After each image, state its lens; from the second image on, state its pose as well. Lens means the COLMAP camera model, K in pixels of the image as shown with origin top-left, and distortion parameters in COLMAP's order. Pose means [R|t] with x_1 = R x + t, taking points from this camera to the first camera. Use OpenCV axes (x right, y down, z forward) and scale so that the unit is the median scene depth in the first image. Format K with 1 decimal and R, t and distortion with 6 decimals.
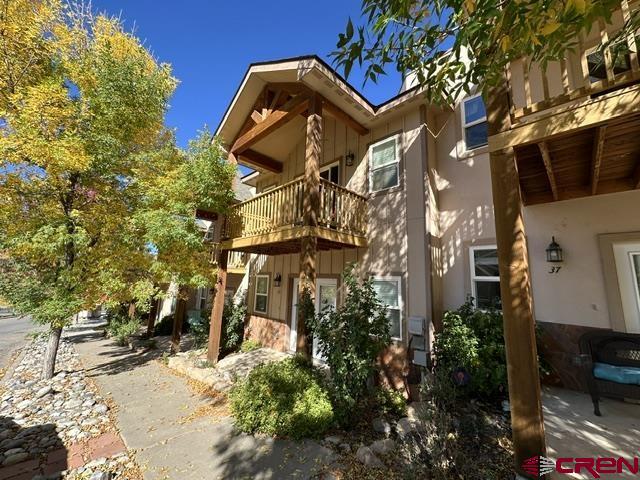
lens RADIAL K [[255.4, 0, 319.7], [0, 255.4, 237.5], [0, 0, 1]] dist [-0.001853, -0.000005]
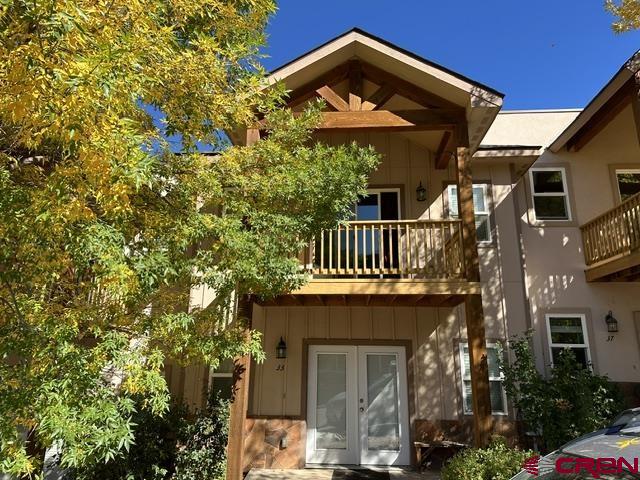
lens RADIAL K [[447.5, 0, 320.2], [0, 447.5, 242.4], [0, 0, 1]] dist [0.028482, -0.003051]
pose [[0.754909, 0.140752, 0.640548, -1.214079], [-0.096029, 0.989894, -0.104342, 0.024723], [-0.648761, 0.017258, 0.760796, 0.181889]]
